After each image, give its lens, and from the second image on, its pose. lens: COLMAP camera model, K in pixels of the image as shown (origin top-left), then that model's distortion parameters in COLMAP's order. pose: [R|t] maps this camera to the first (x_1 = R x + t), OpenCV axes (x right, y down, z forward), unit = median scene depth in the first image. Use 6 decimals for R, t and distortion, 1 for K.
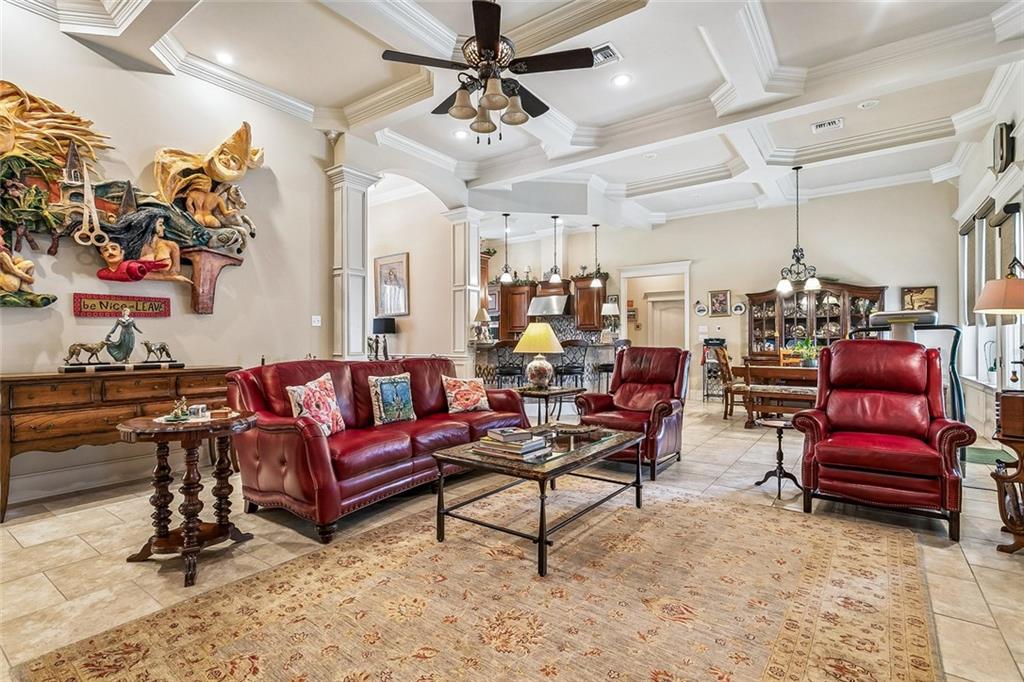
lens RADIAL K [[485.9, 0, 510.2], [0, 485.9, 341.8], [0, 0, 1]] dist [-0.004165, -0.000167]
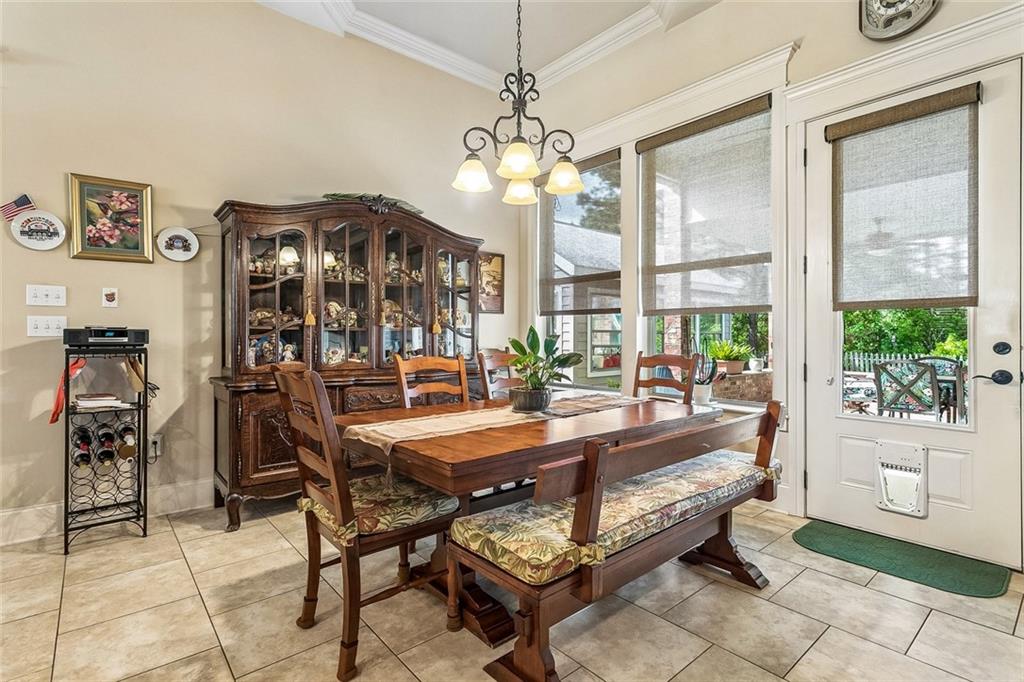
lens RADIAL K [[485.9, 0, 508.9], [0, 485.9, 334.4], [0, 0, 1]] dist [-0.004165, -0.000167]
pose [[0.252558, 0.000402, 0.967582, 0.190985], [-0.002482, 0.999997, 0.000232, -0.004009], [-0.967579, -0.002460, 0.252558, 0.678510]]
